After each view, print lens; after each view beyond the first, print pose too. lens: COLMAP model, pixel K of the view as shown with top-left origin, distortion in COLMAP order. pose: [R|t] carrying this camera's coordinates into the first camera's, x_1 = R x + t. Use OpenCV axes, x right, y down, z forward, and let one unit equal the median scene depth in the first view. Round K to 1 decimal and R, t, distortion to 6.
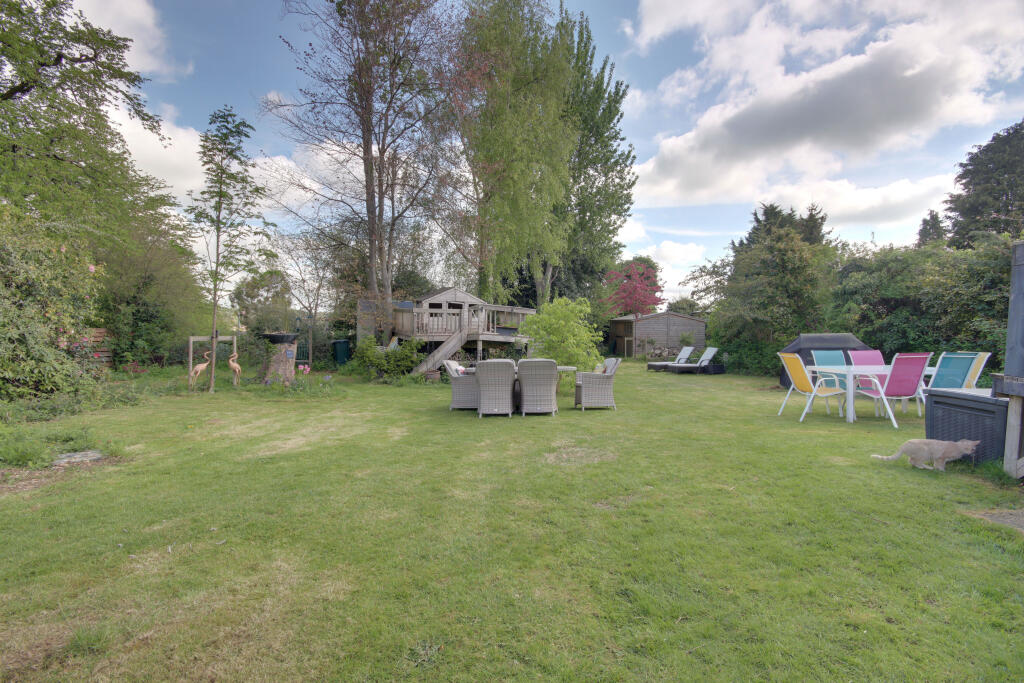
lens RADIAL K [[478.8, 0, 511.8], [0, 478.8, 337.9], [0, 0, 1]] dist [0.003438, -0.005320]
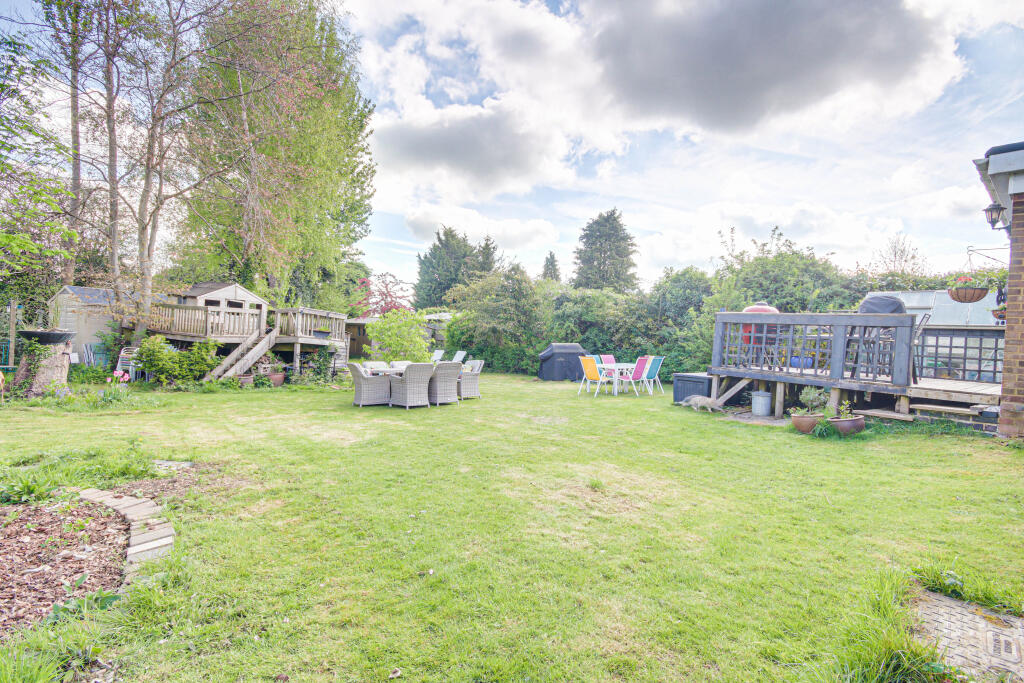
lens RADIAL K [[478.8, 0, 516.0], [0, 478.8, 341.9], [0, 0, 1]] dist [0.003438, -0.005320]
pose [[0.774482, 0.017924, 0.632342, -0.286614], [-0.022347, 0.999750, -0.000969, -0.005802], [-0.632201, -0.013380, 0.774689, -0.057688]]
